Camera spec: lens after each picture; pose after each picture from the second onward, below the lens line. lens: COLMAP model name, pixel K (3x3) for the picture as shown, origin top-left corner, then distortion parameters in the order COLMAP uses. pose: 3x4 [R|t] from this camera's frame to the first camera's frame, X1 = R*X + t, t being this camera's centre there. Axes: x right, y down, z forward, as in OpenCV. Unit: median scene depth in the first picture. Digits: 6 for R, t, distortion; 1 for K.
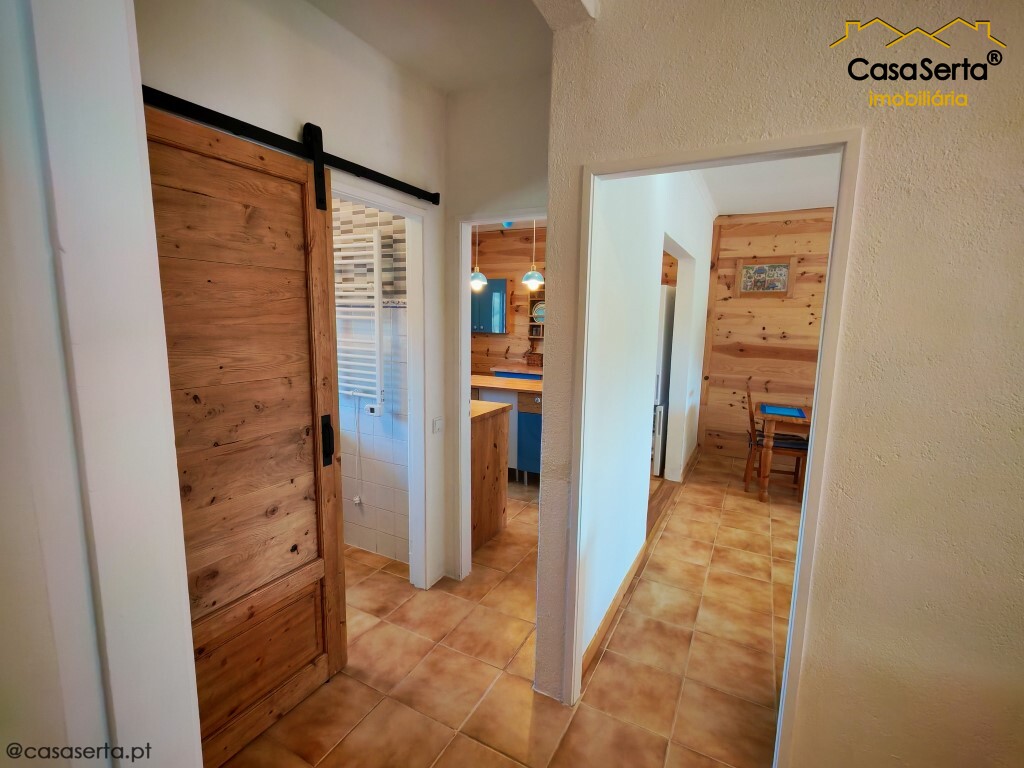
lens RADIAL K [[477.9, 0, 512.0], [0, 477.9, 384.0], [0, 0, 1]] dist [0.010204, -0.000292]
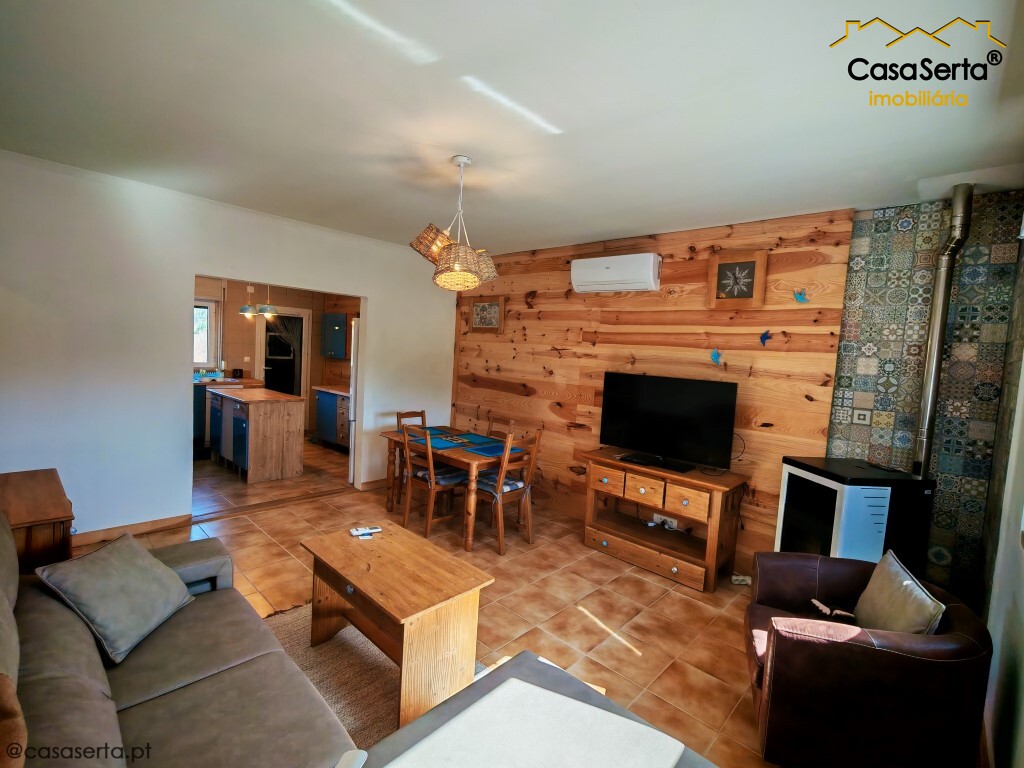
lens RADIAL K [[477.9, 0, 512.0], [0, 477.9, 384.0], [0, 0, 1]] dist [0.010204, -0.000292]
pose [[0.965114, 0.058491, -0.255213, 0.853079], [-0.080443, 0.993824, -0.076437, 0.012410], [0.249166, 0.094300, 0.963859, -0.016165]]
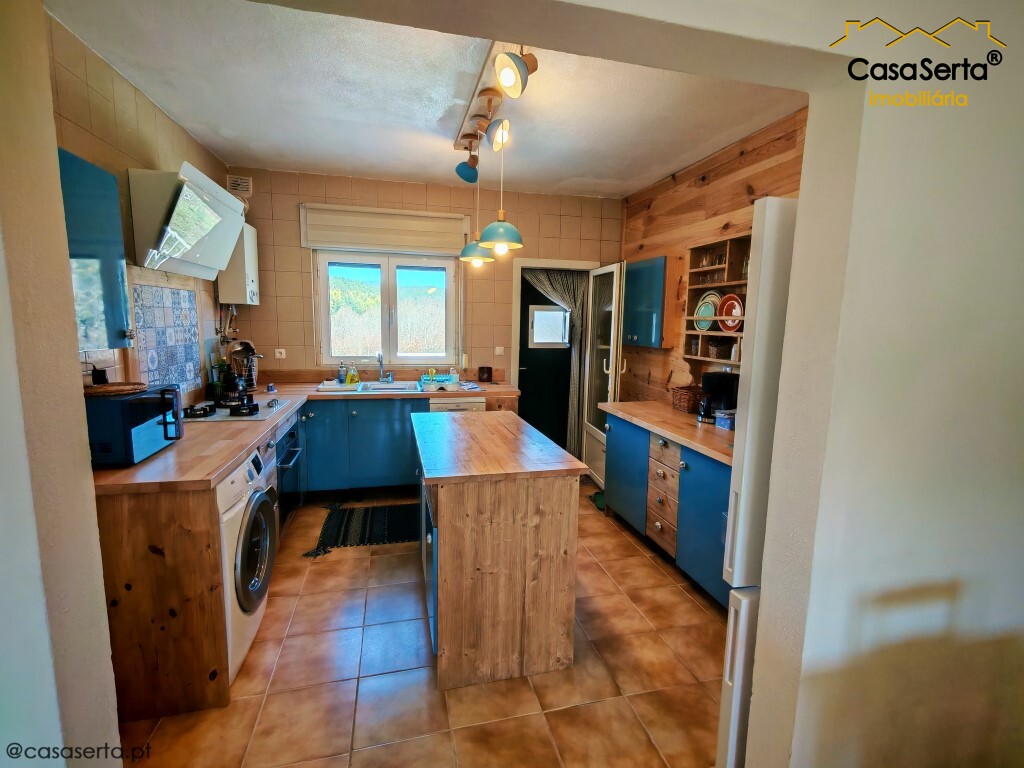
lens RADIAL K [[477.9, 0, 512.0], [0, 477.9, 384.0], [0, 0, 1]] dist [0.010204, -0.000292]
pose [[0.672850, 0.095300, -0.733615, 0.379223], [-0.116355, 0.992958, 0.022272, -0.068078], [0.730571, 0.070374, 0.679201, 0.590239]]
